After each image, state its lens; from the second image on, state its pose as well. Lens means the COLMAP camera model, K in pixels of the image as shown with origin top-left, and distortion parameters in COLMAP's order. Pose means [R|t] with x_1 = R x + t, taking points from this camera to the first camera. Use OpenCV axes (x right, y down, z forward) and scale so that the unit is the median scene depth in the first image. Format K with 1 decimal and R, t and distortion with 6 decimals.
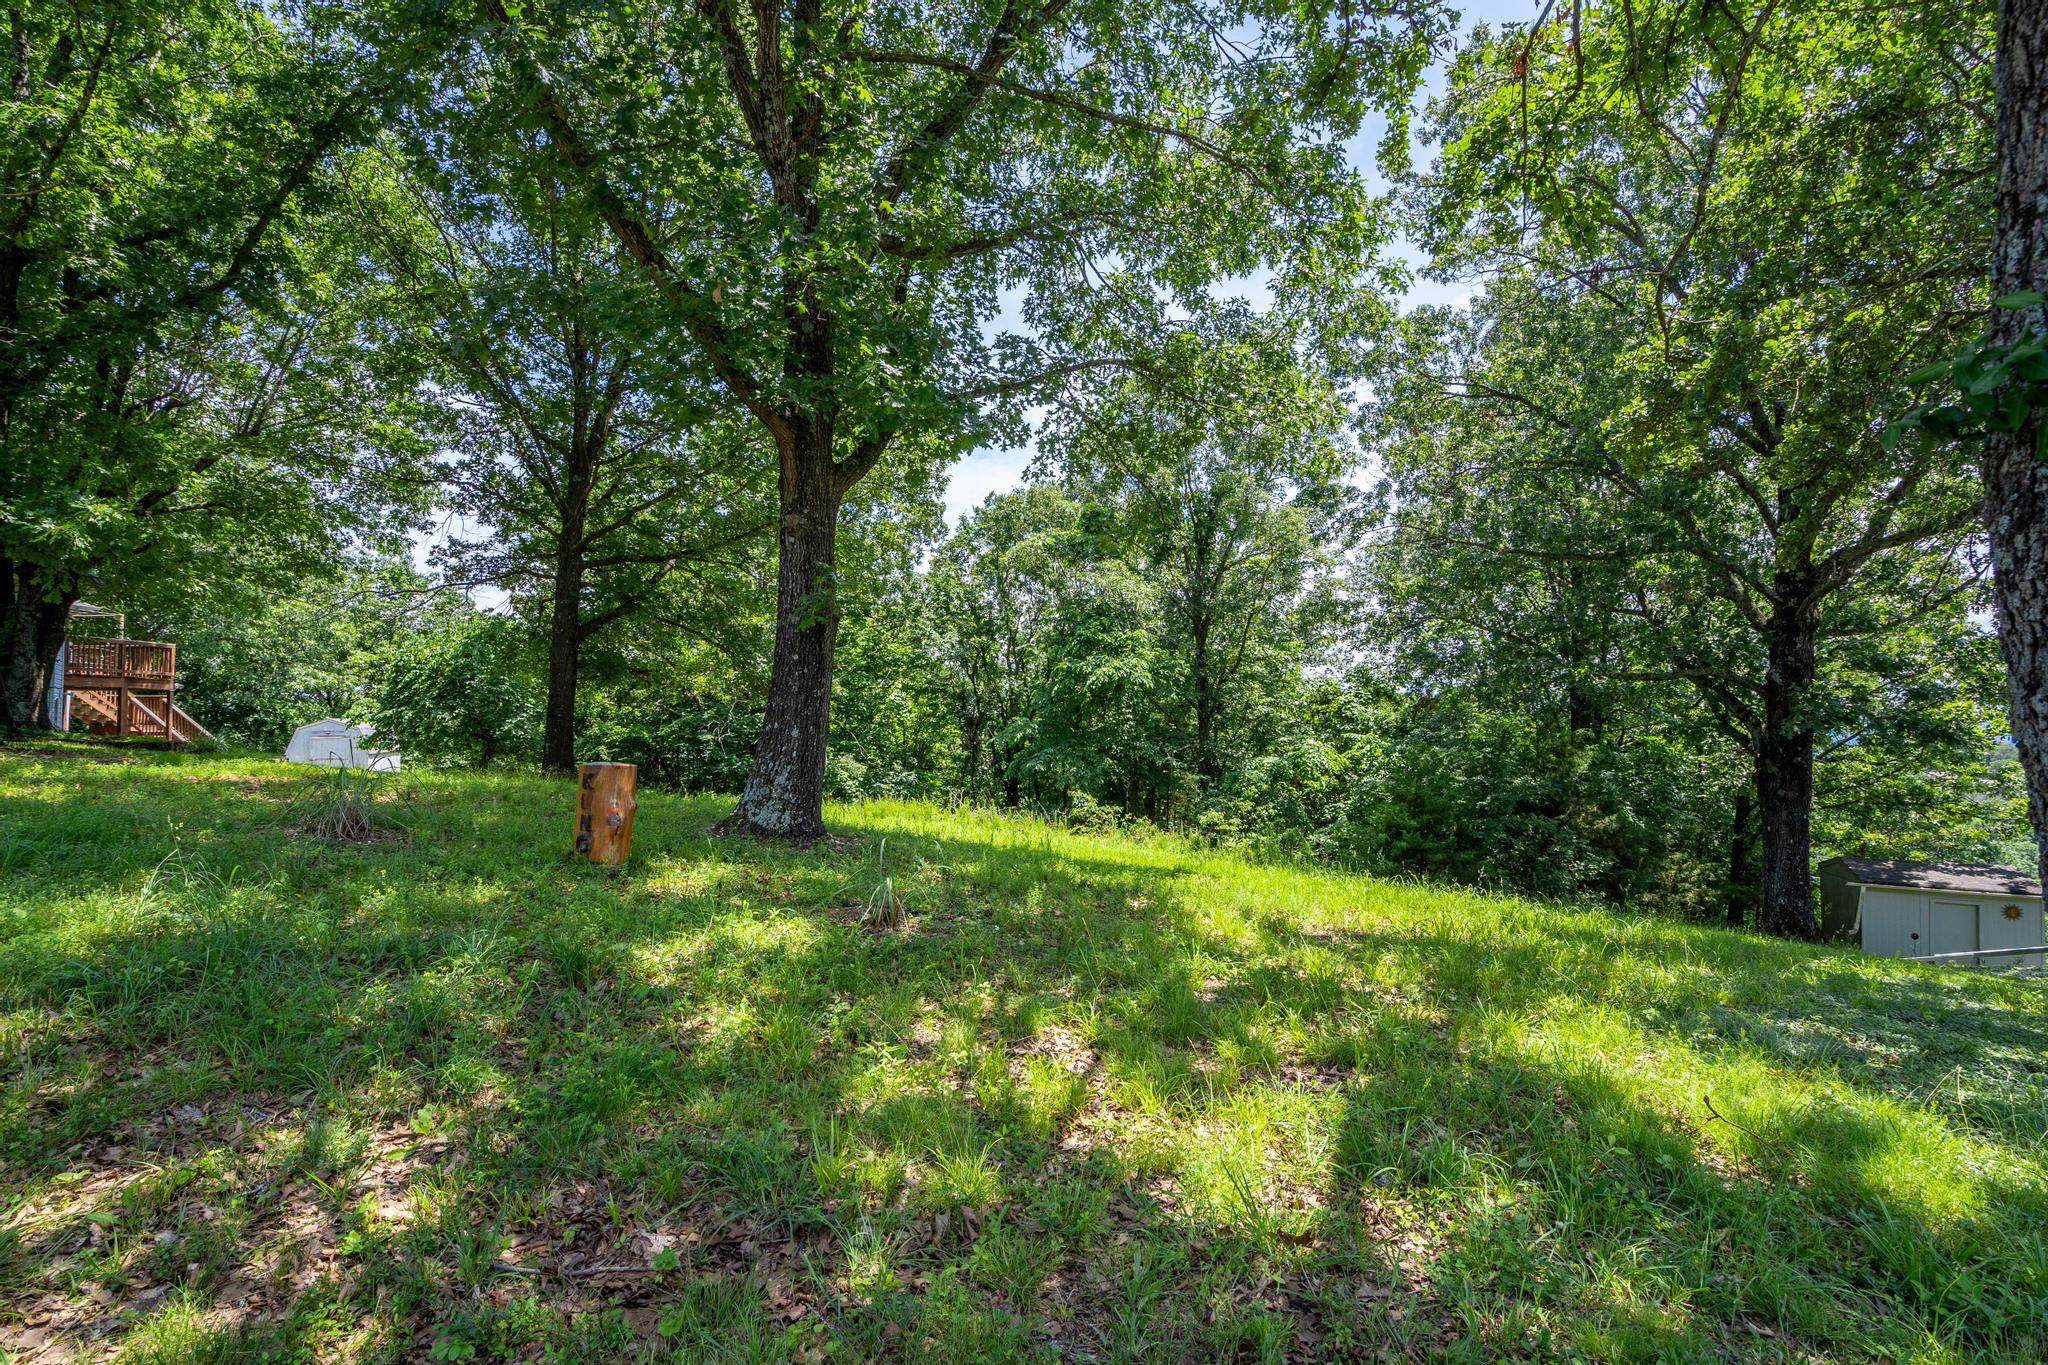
lens RADIAL K [[958.0, 0, 1009.7], [0, 958.0, 684.5], [0, 0, 1]] dist [-0.056965, 0.021479]
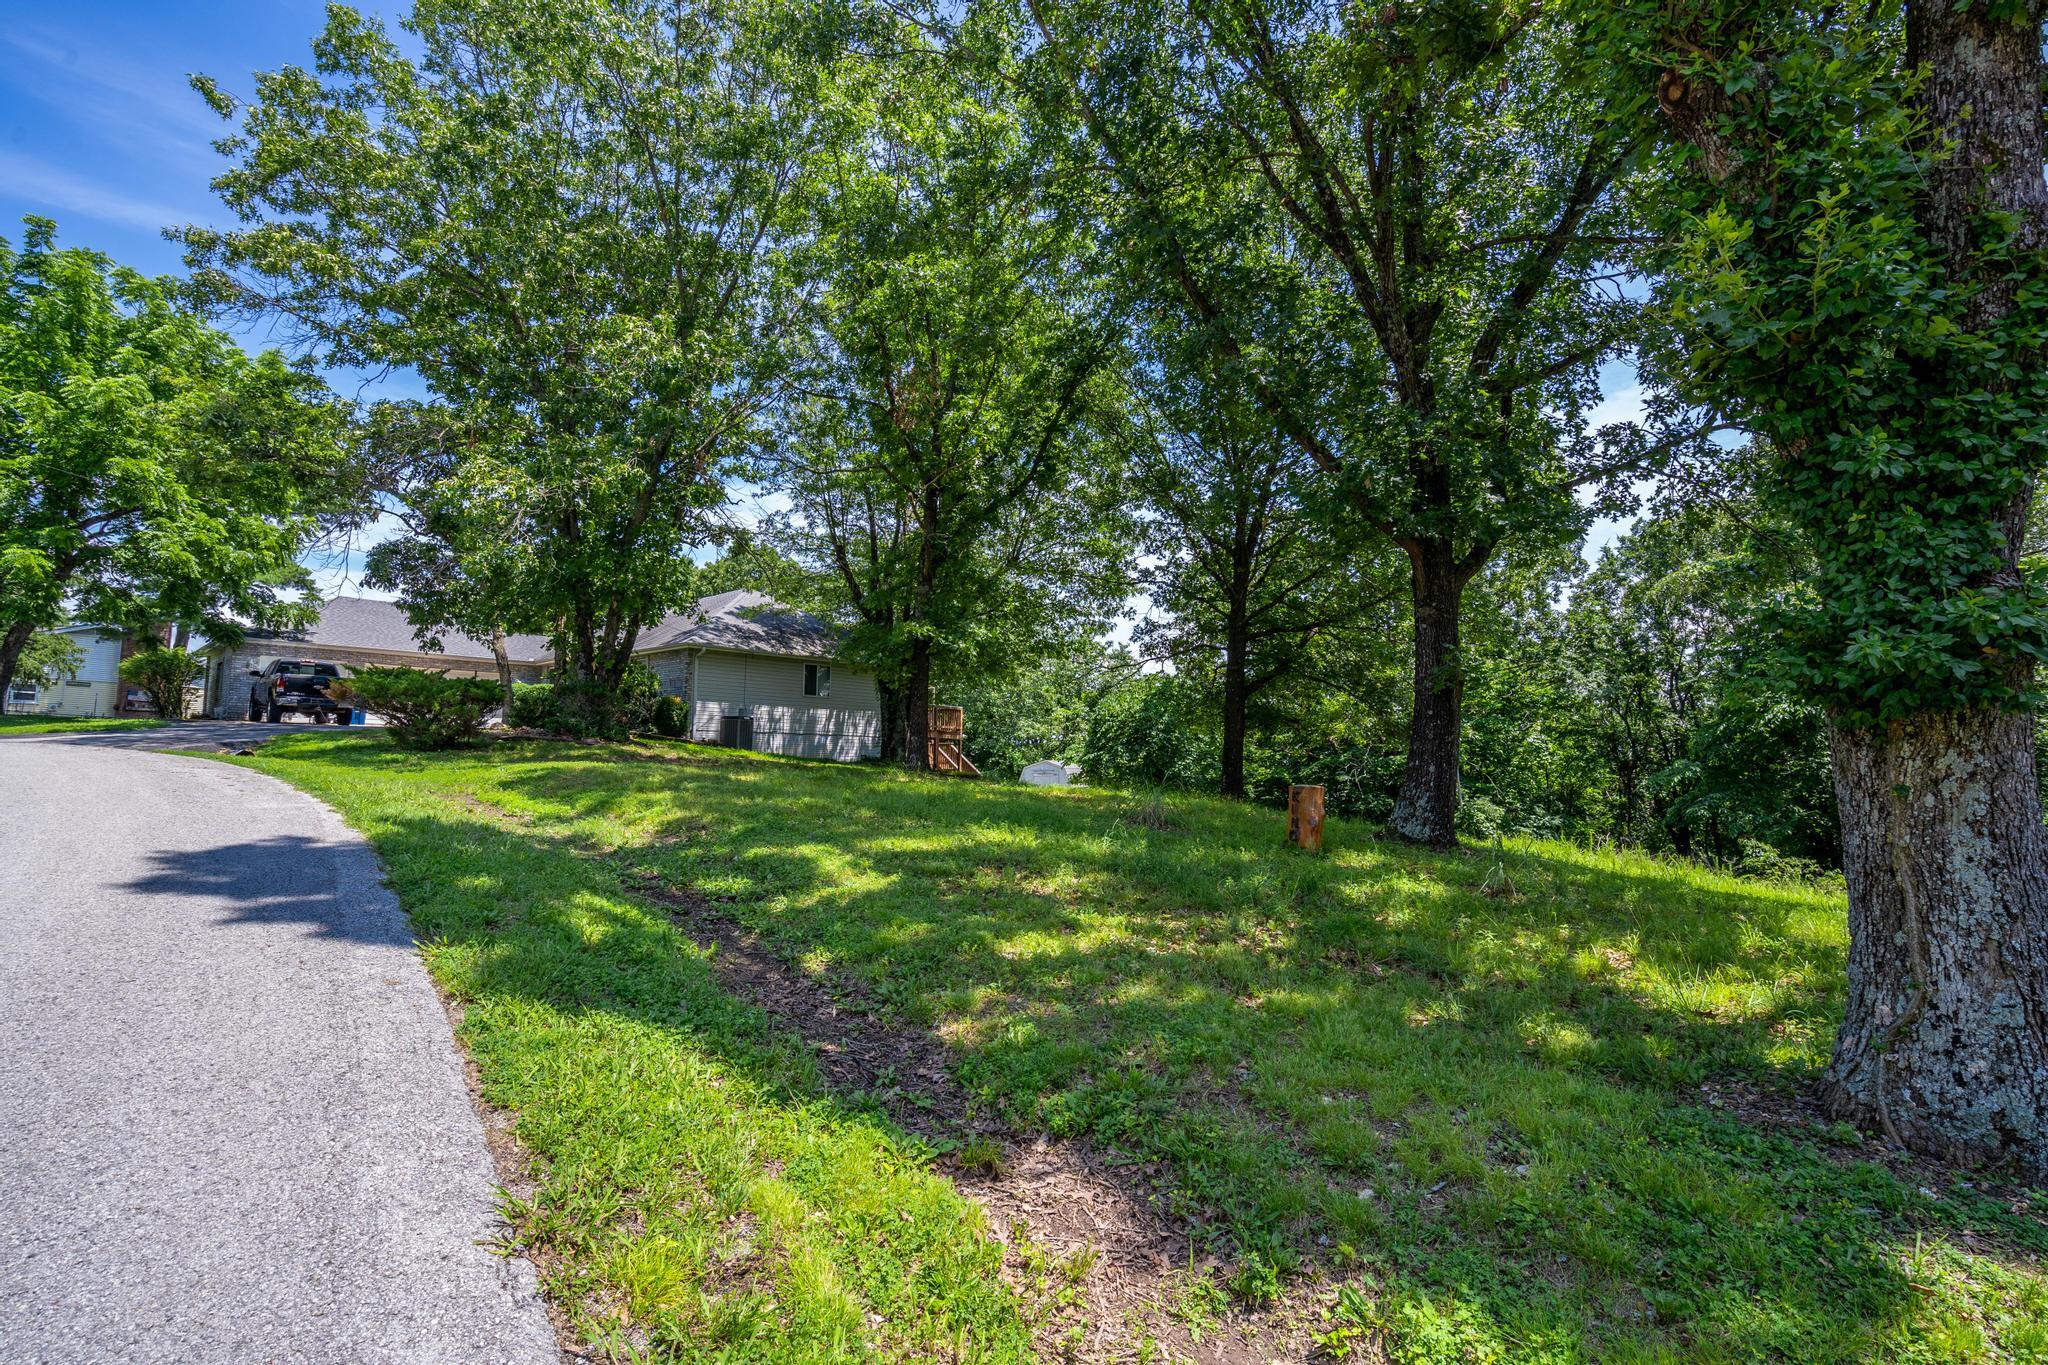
lens RADIAL K [[958.0, 0, 1009.7], [0, 958.0, 684.5], [0, 0, 1]] dist [-0.056965, 0.021479]
pose [[0.805161, -0.041496, -0.591603, 0.032282], [0.014252, 0.998615, -0.050648, -0.002937], [0.592885, 0.032348, 0.804637, -0.151795]]
